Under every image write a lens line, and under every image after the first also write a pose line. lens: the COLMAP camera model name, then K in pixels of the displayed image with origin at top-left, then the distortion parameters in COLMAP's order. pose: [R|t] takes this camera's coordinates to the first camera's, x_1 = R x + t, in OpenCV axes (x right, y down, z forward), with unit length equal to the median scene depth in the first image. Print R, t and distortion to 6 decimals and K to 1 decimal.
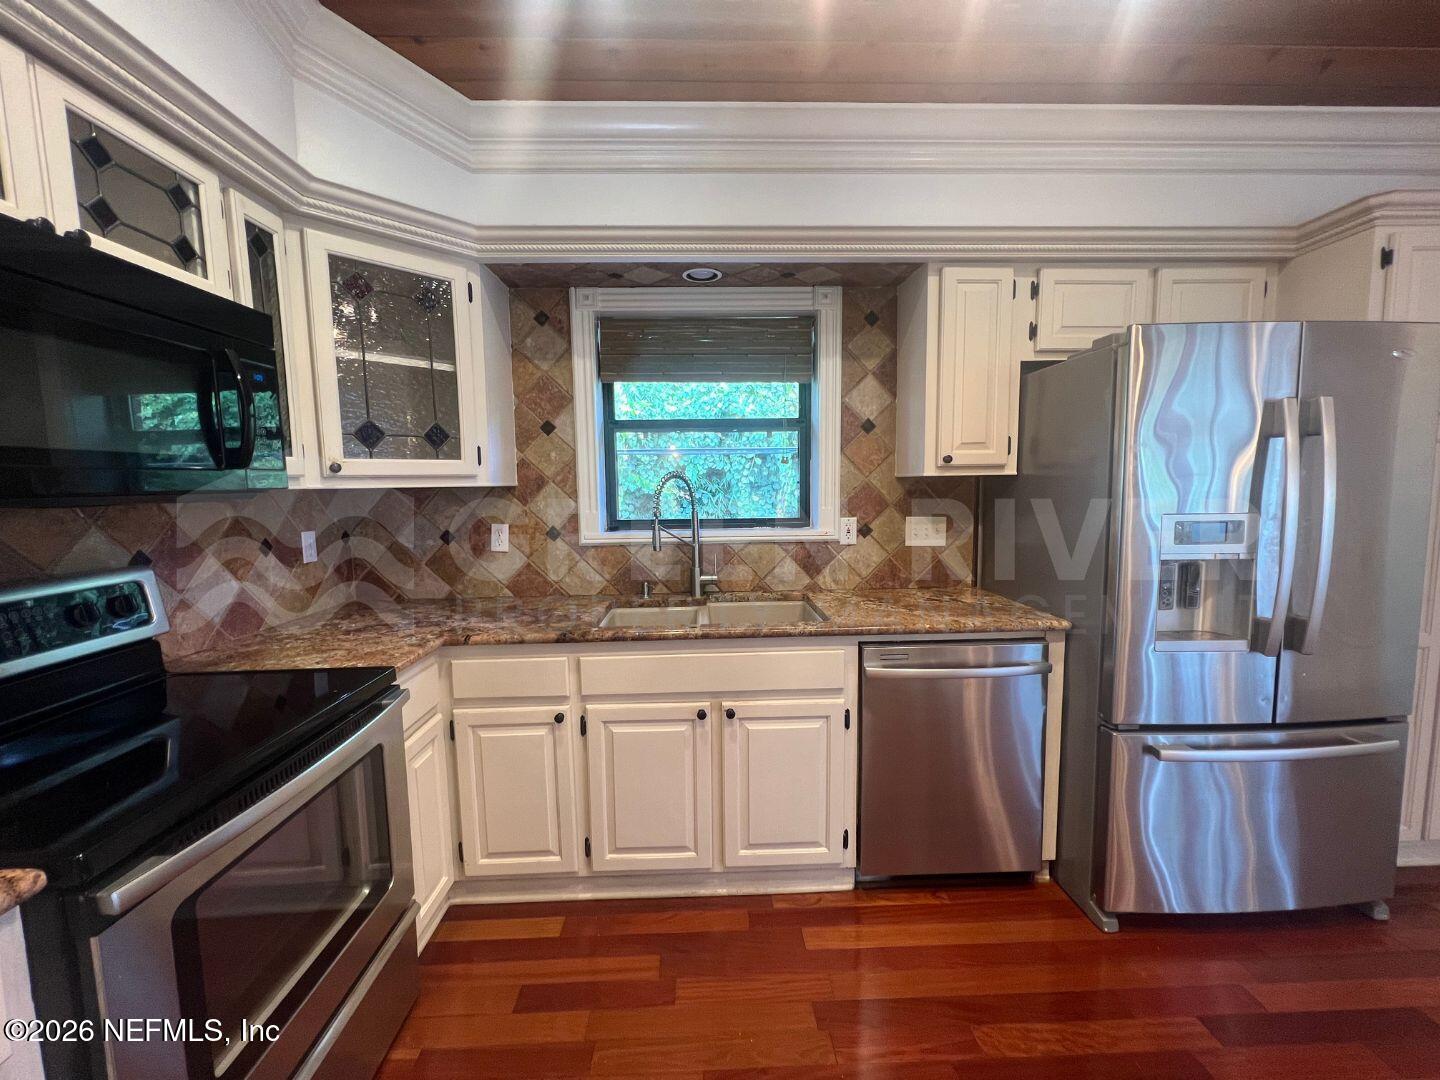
lens RADIAL K [[583.1, 0, 722.8], [0, 583.1, 536.7], [0, 0, 1]] dist [0.002163, 0.001257]
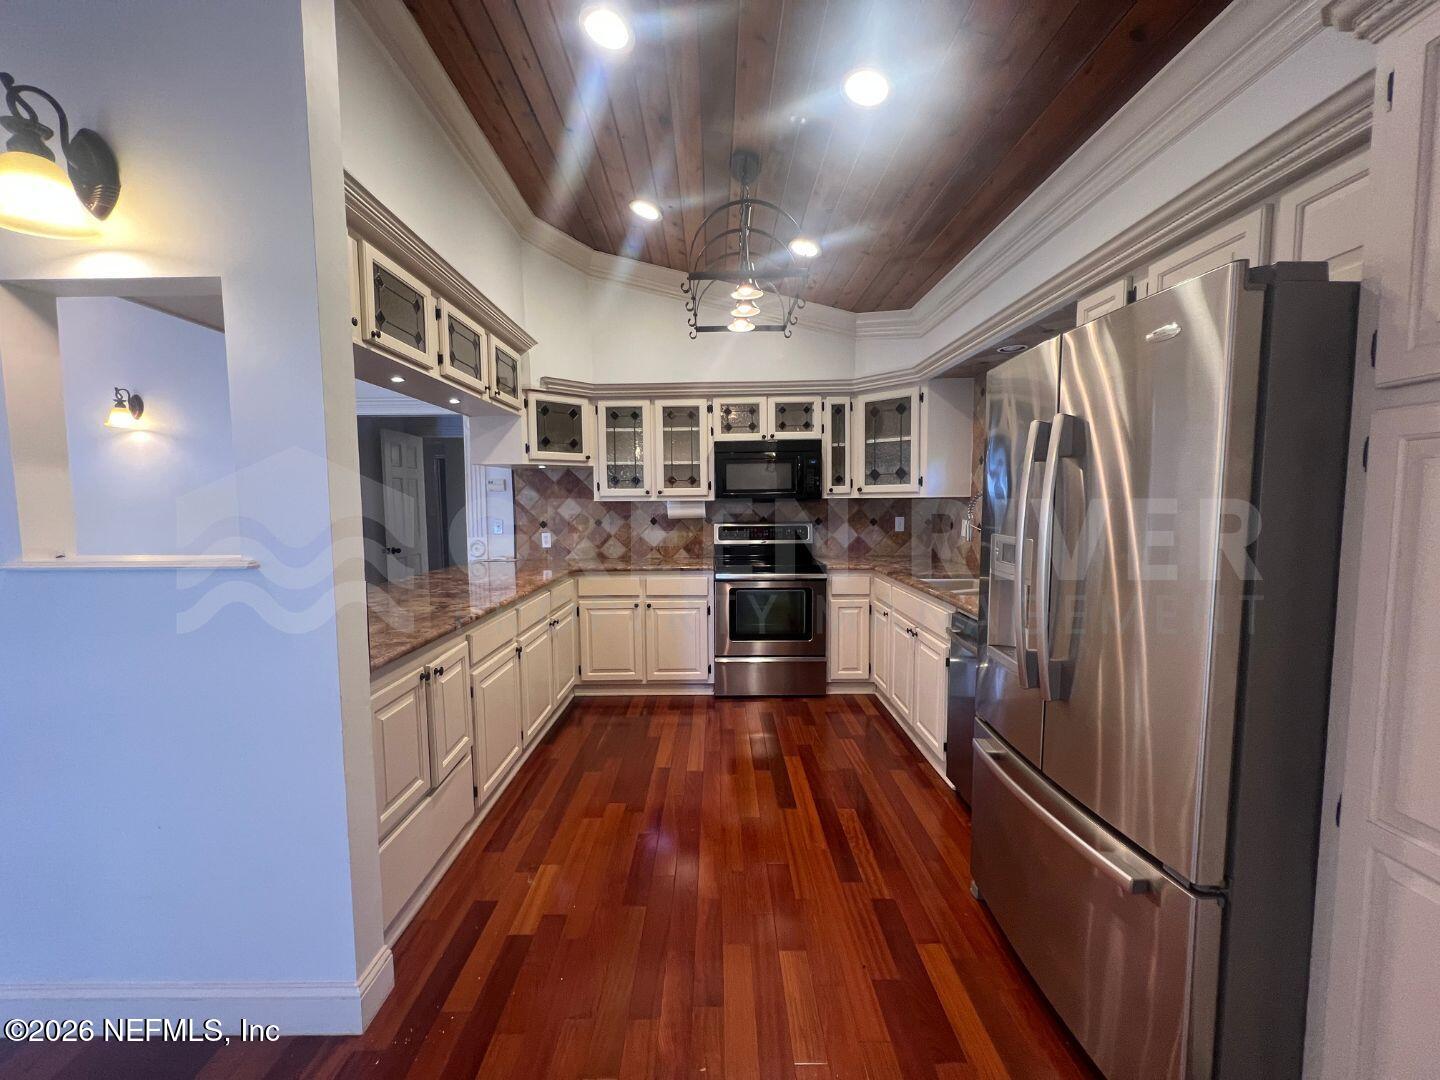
lens RADIAL K [[583.1, 0, 716.1], [0, 583.1, 545.2], [0, 0, 1]] dist [0.002163, 0.001257]
pose [[-0.036959, 0.085346, -0.995666, 1.755178], [-0.088132, 0.992186, 0.088319, -0.048304], [0.995423, 0.091014, -0.029149, 0.475233]]
